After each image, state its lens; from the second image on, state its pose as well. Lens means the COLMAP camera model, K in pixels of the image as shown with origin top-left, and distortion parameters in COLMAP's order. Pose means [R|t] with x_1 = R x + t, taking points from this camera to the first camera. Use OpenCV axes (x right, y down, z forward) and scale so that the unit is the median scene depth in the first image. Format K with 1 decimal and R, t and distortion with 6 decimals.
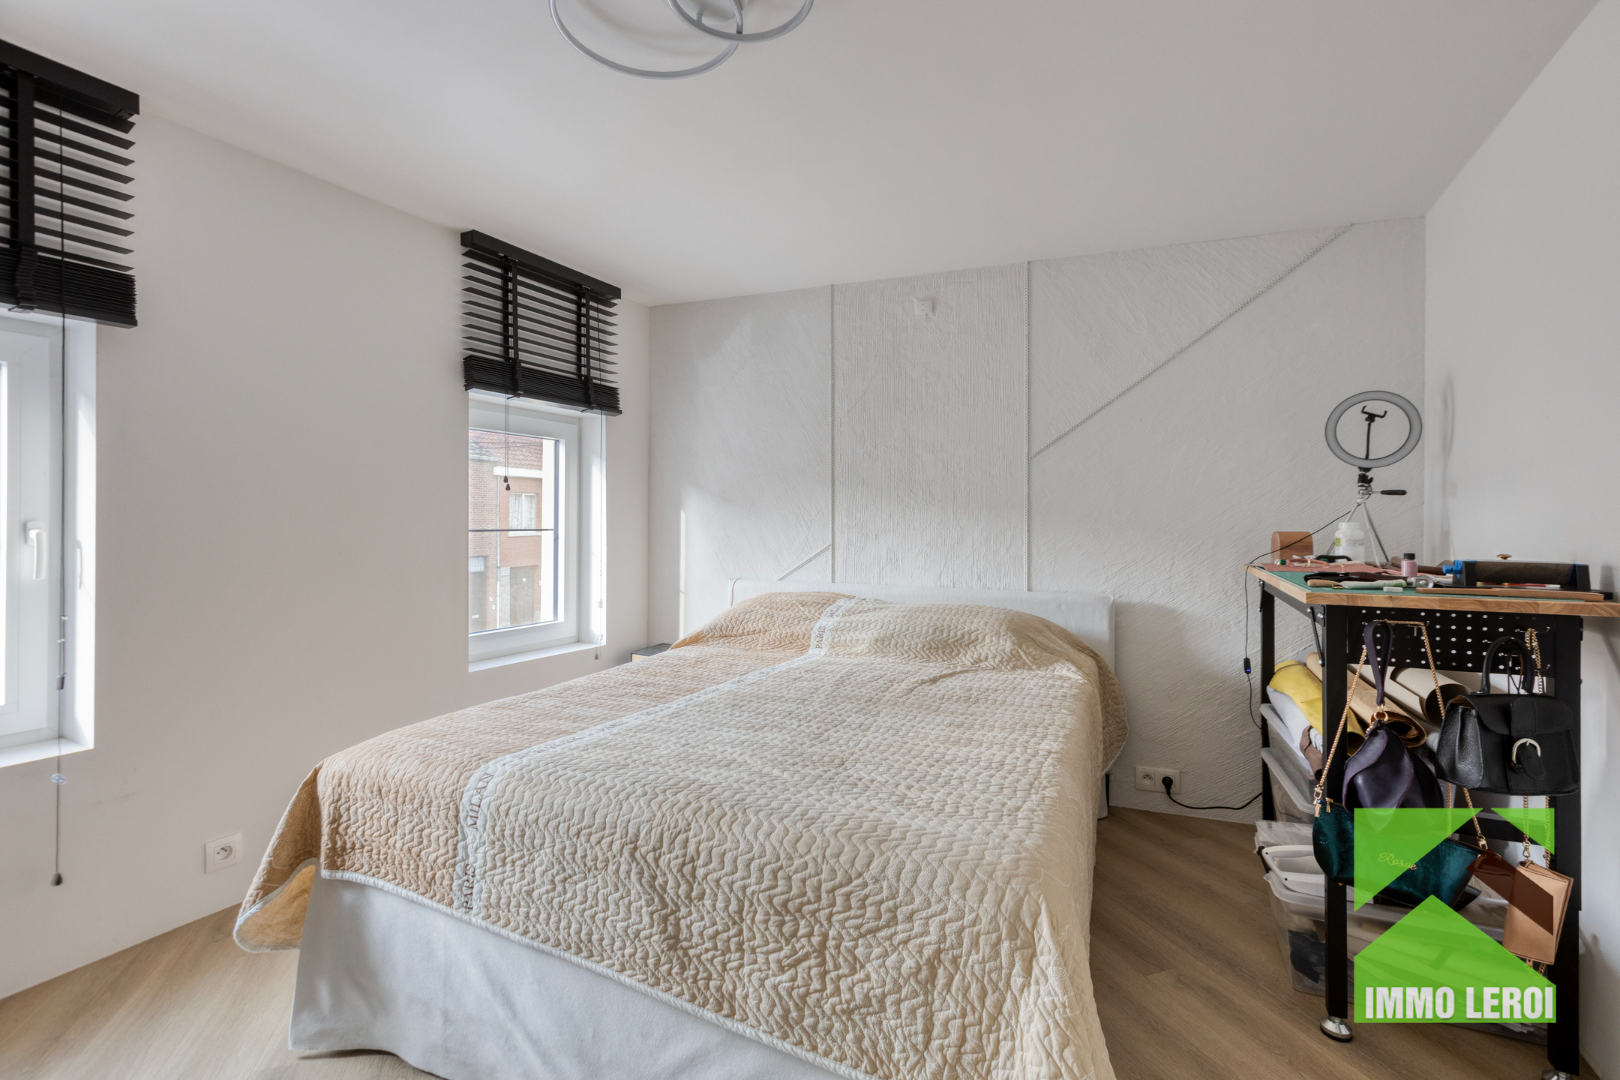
lens RADIAL K [[728.4, 0, 813.6], [0, 728.4, 506.8], [0, 0, 1]] dist [-0.000928, 0.000125]
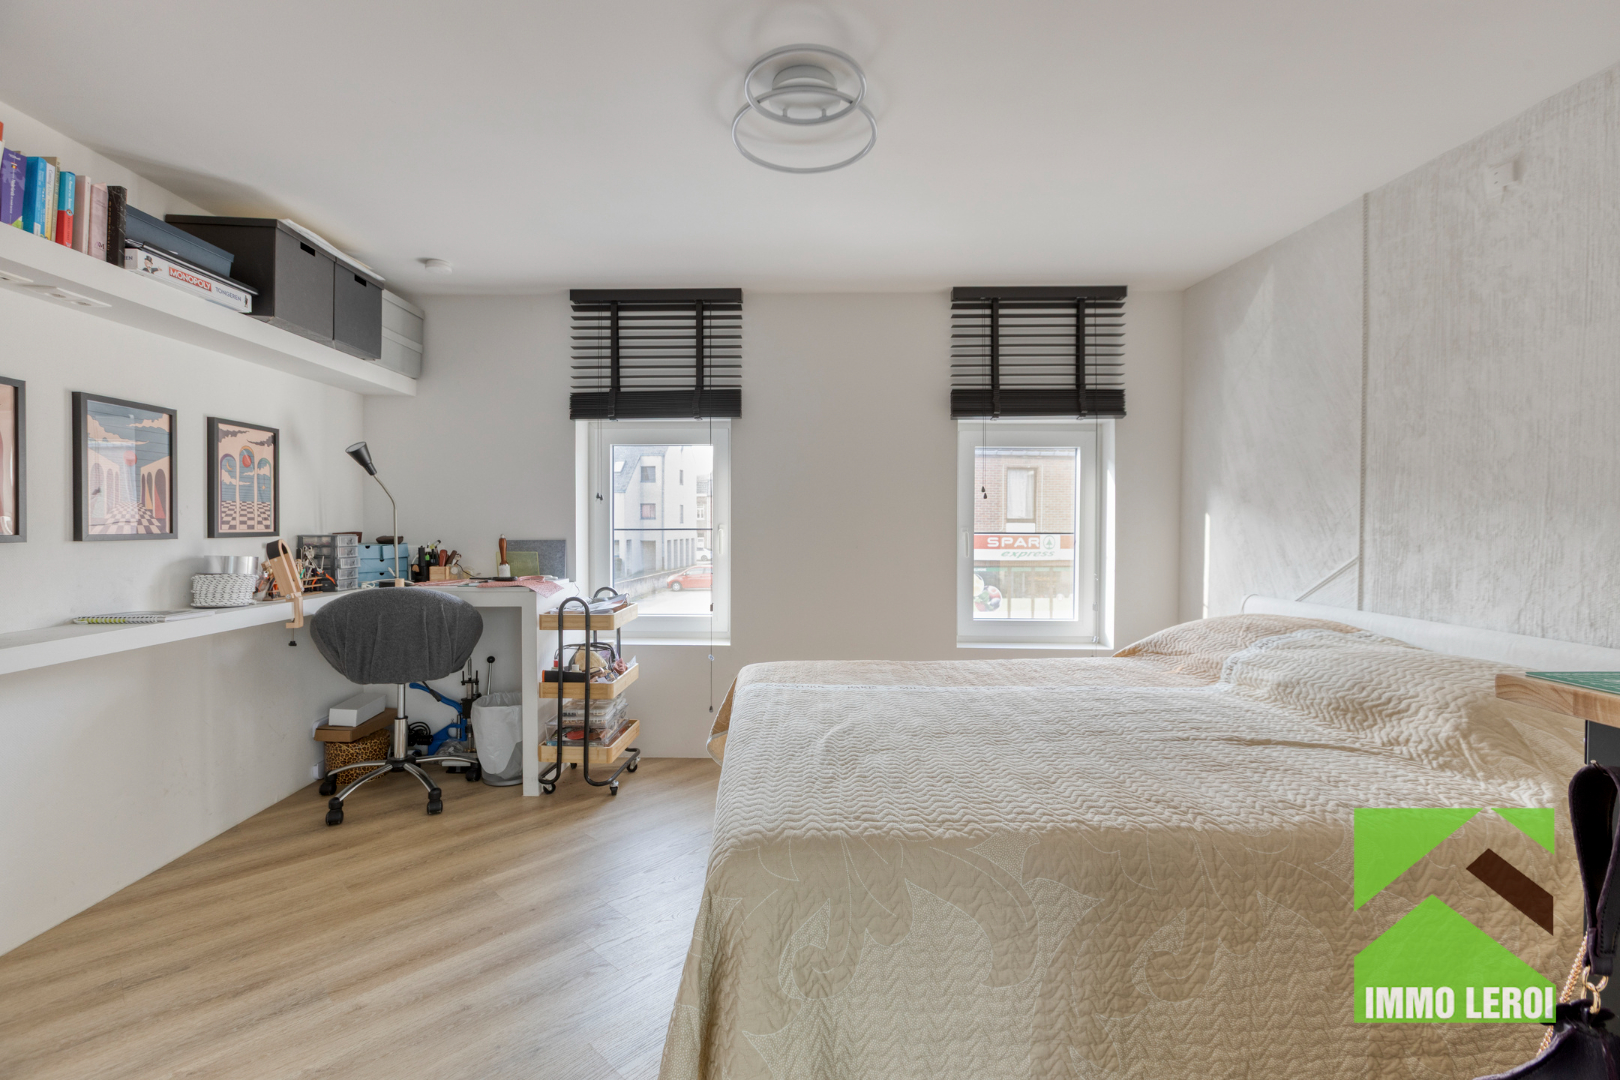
lens RADIAL K [[720.3, 0, 814.6], [0, 720.3, 528.5], [0, 0, 1]] dist [0.000149, 0.000124]
pose [[0.452799, 0.002955, -0.891608, 0.430213], [0.014900, 0.999830, 0.010881, 0.007141], [0.891488, -0.018212, 0.452678, 0.201431]]
